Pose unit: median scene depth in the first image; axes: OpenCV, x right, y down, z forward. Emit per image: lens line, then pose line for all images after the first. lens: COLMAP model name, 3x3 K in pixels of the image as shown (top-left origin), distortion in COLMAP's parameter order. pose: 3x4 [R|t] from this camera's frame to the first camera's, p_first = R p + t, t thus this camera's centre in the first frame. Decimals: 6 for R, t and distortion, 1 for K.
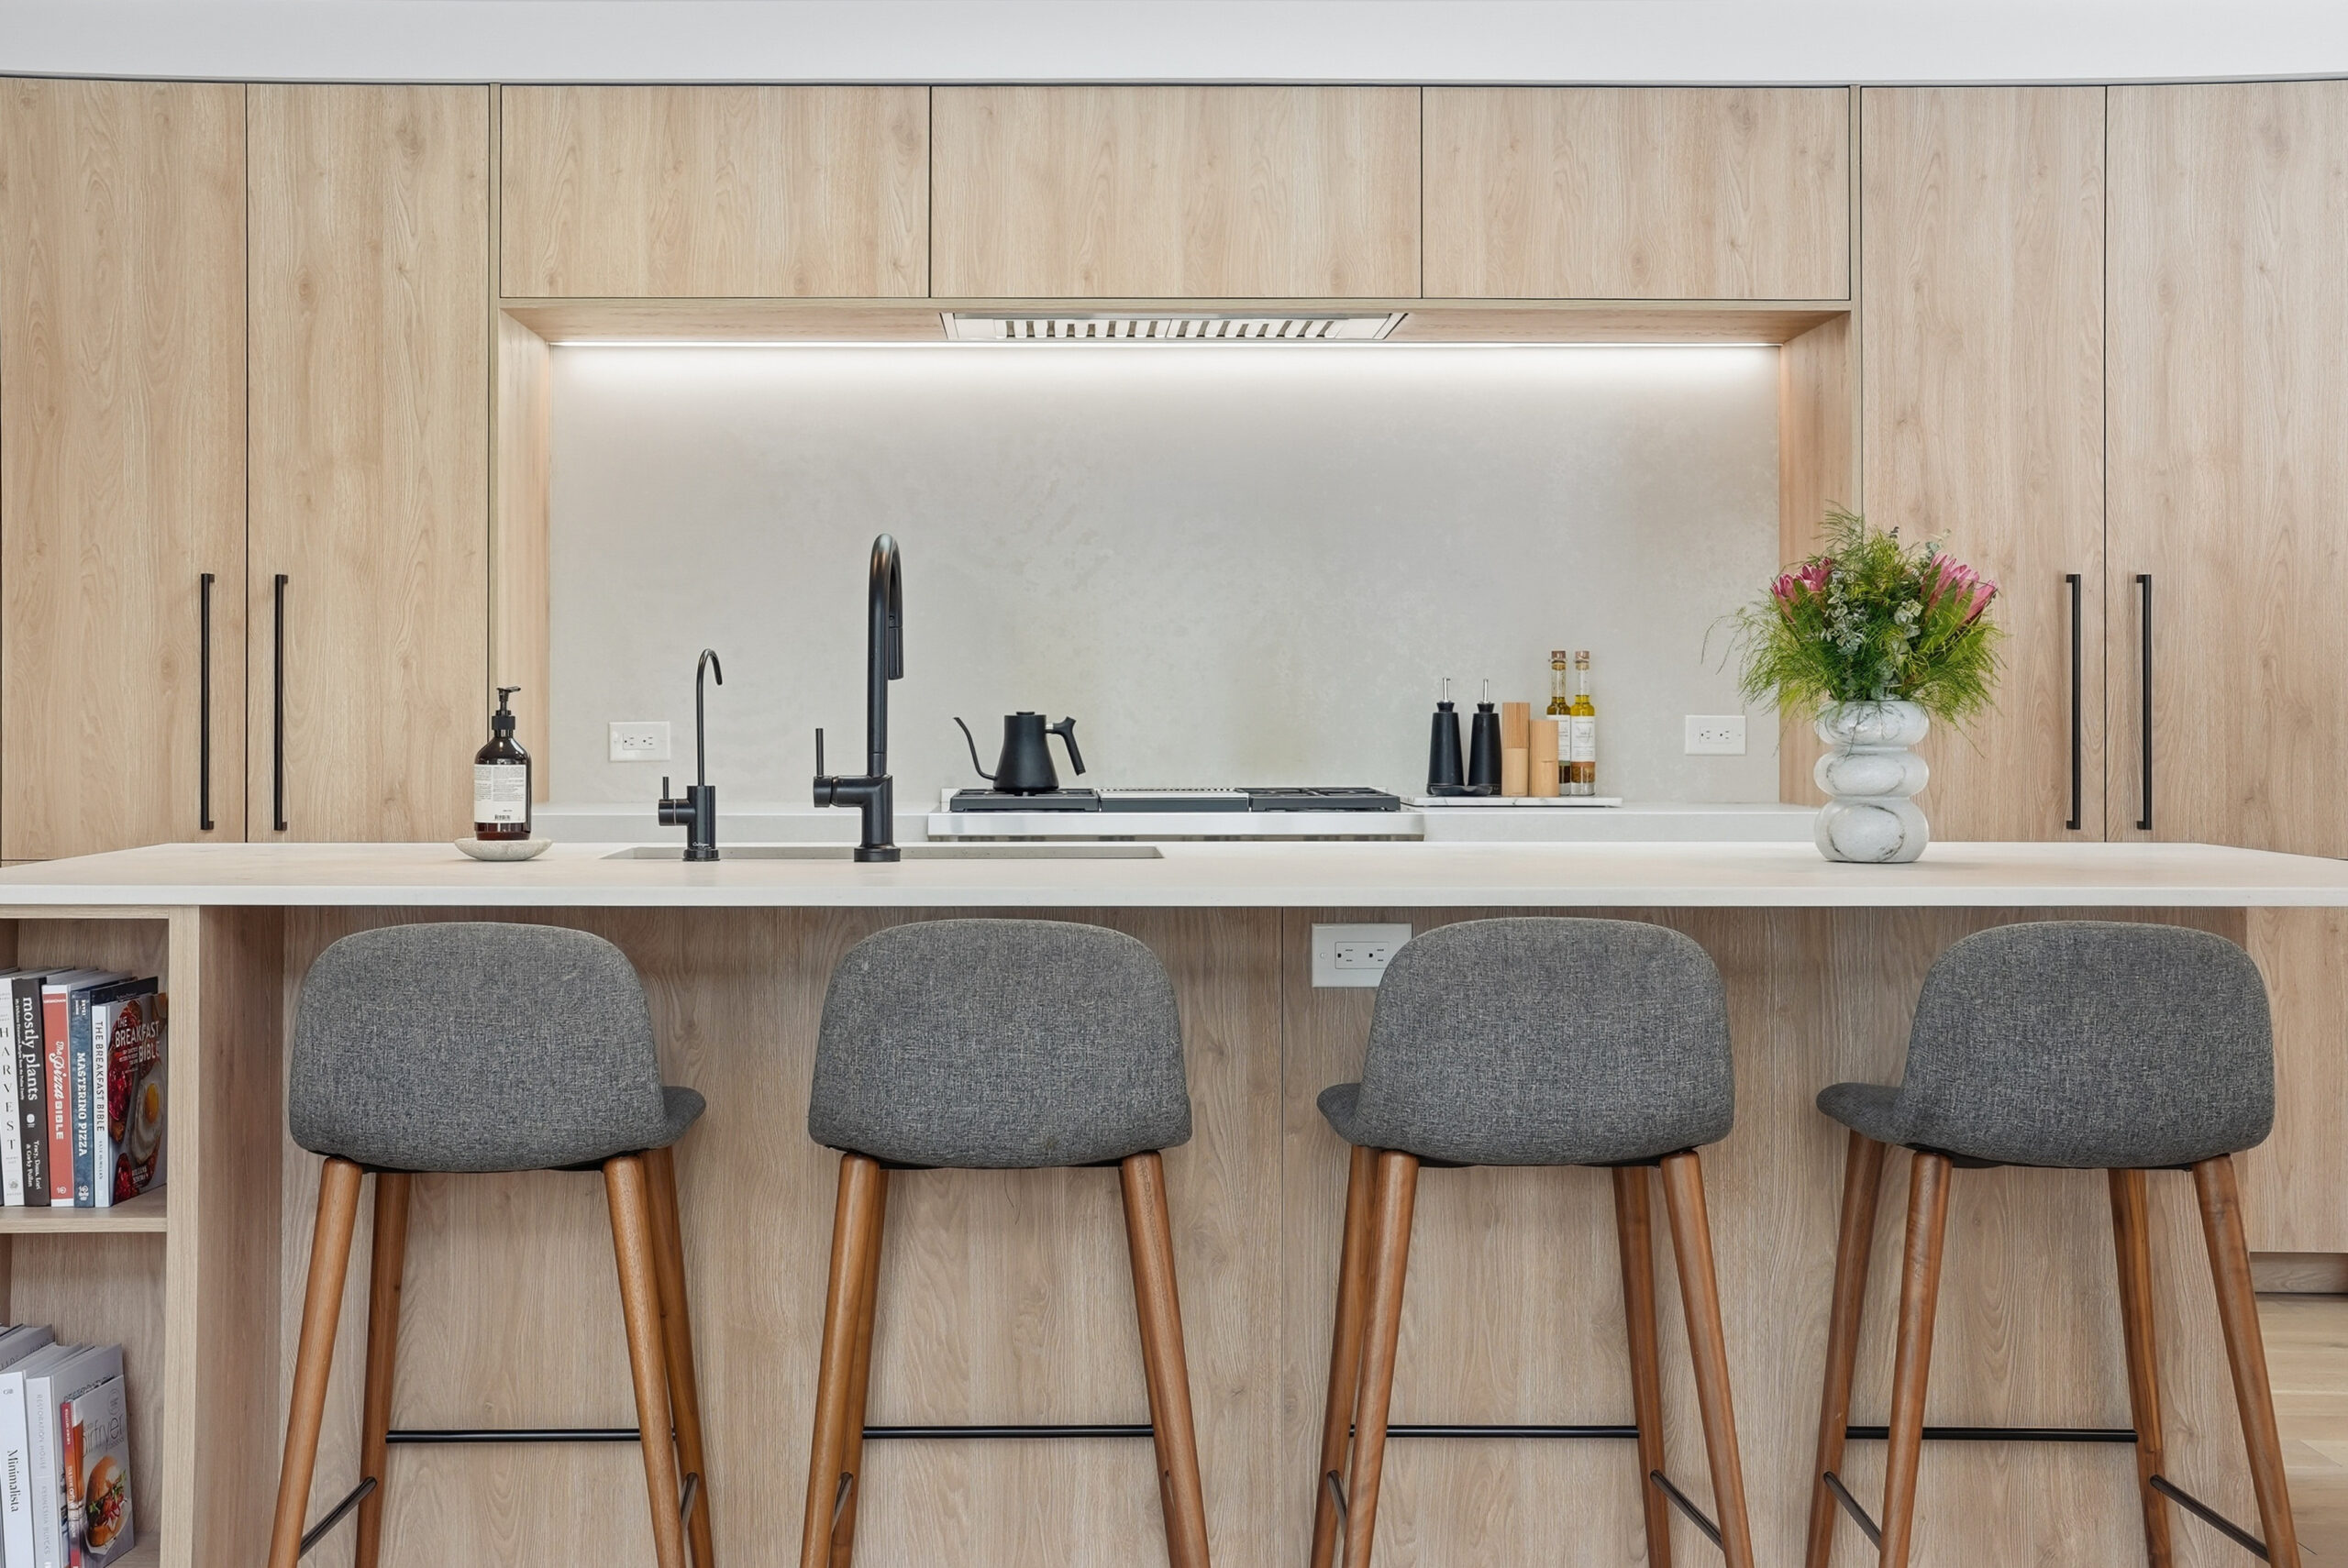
lens RADIAL K [[3279.9, 0, 1029.5], [0, 3279.9, 692.3], [0, 0, 1]] dist [-0.006715, 0.124383]
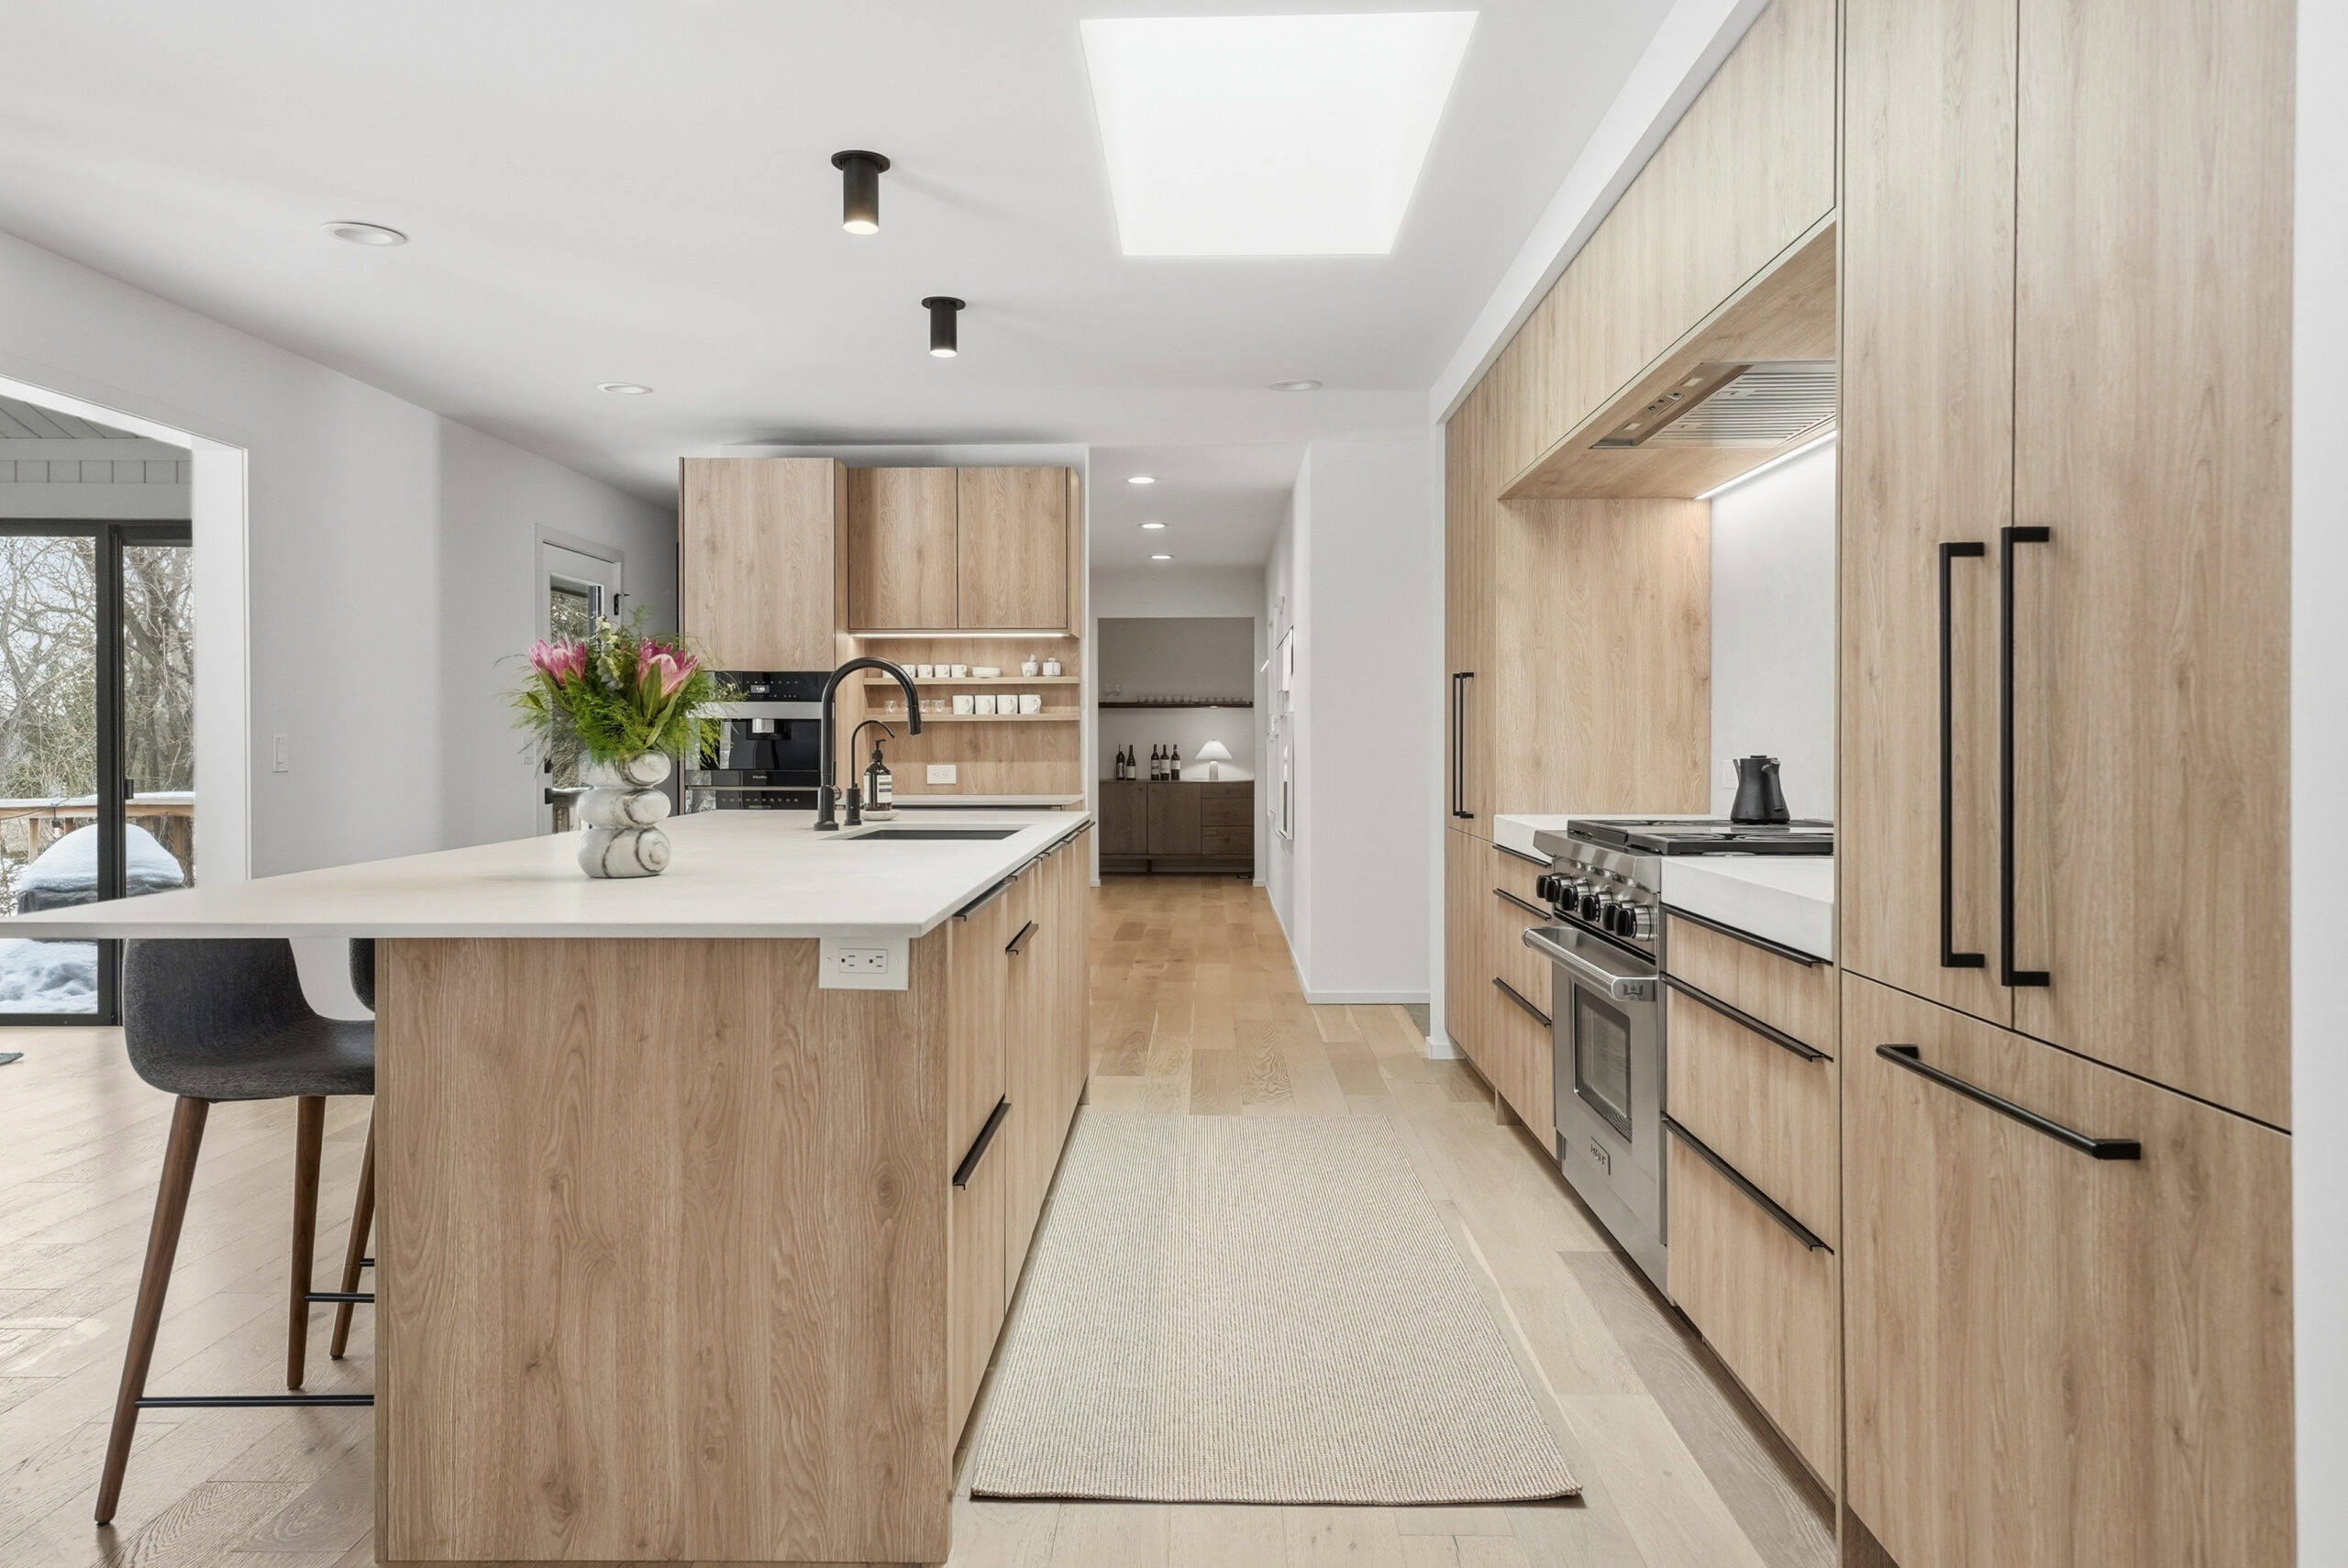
lens RADIAL K [[1564.4, 0, 1174.8], [0, 1564.4, 747.0], [0, 0, 1]] dist [0.020471, -0.002382]
pose [[-0.015500, 0.004835, -0.999868, 0.605832], [0.003452, 0.999983, 0.004782, -0.000611], [0.999874, -0.003378, -0.015516, 0.857749]]
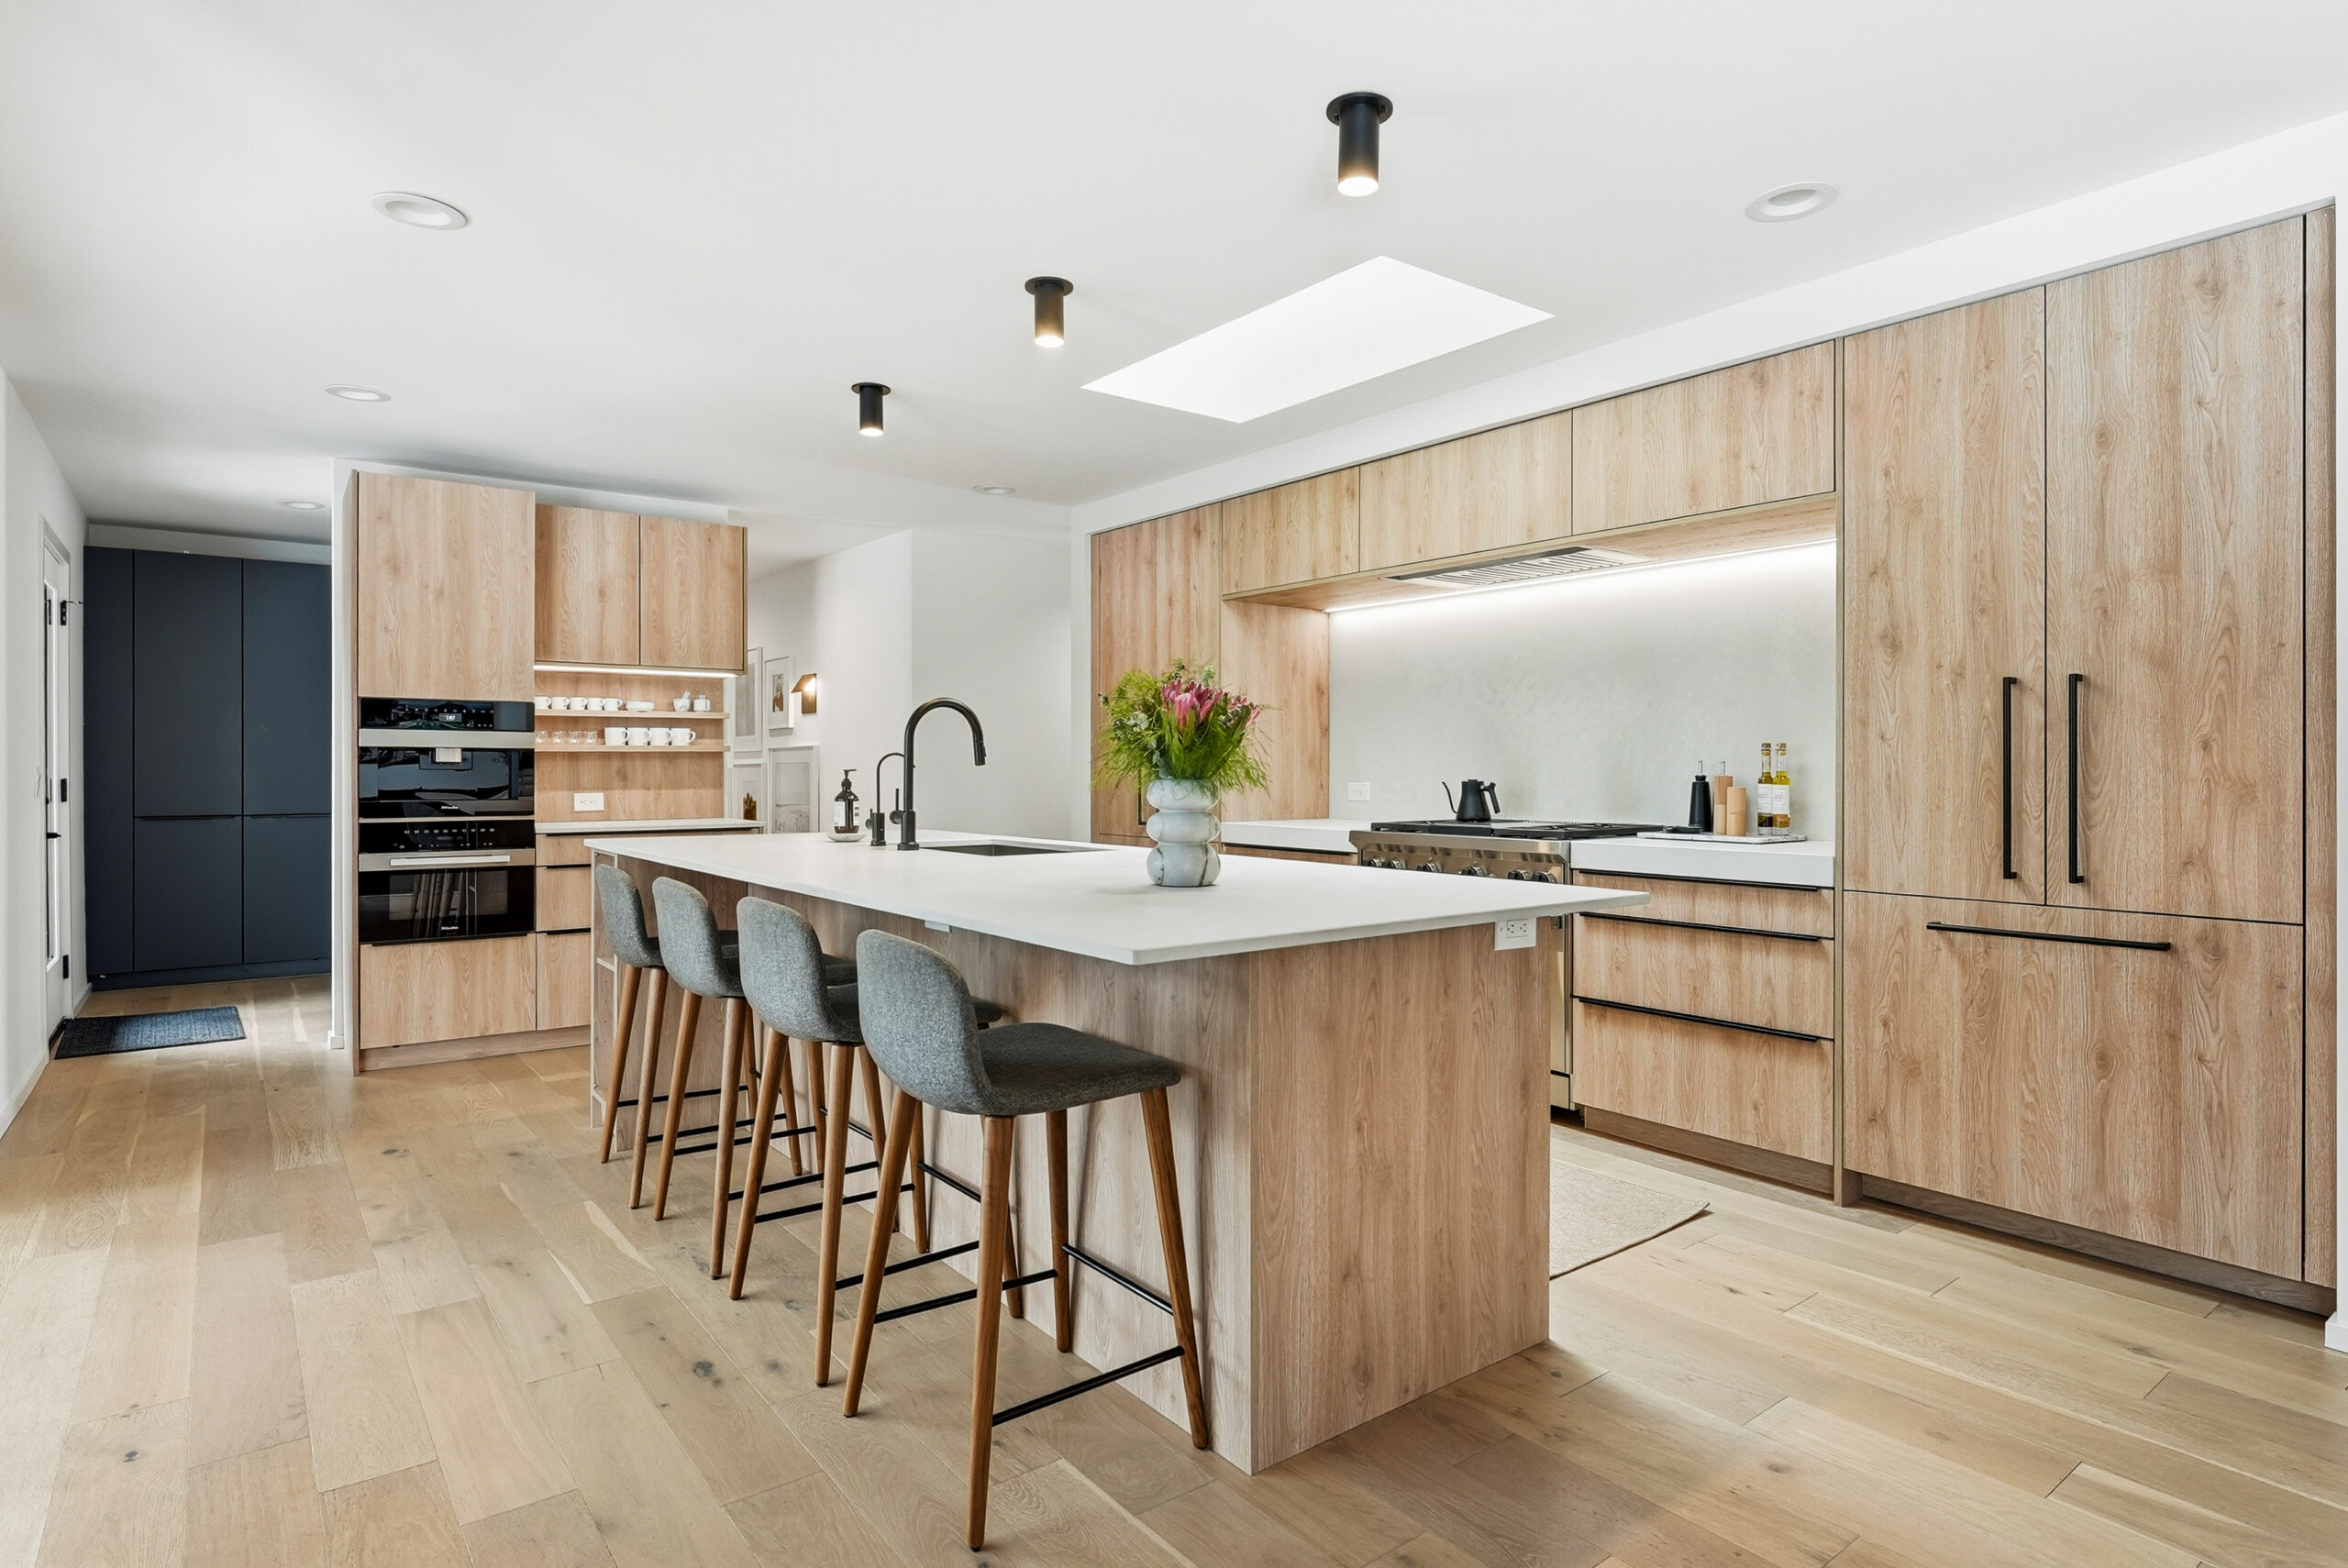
lens RADIAL K [[1238.5, 0, 1174.9], [0, 1238.5, 770.1], [0, 0, 1]] dist [-0.002516, -0.000406]
pose [[0.613615, 0.001299, -0.789604, 0.495402], [0.002171, 0.999992, 0.003332, -0.002480], [0.789602, -0.003759, 0.613608, 0.450443]]
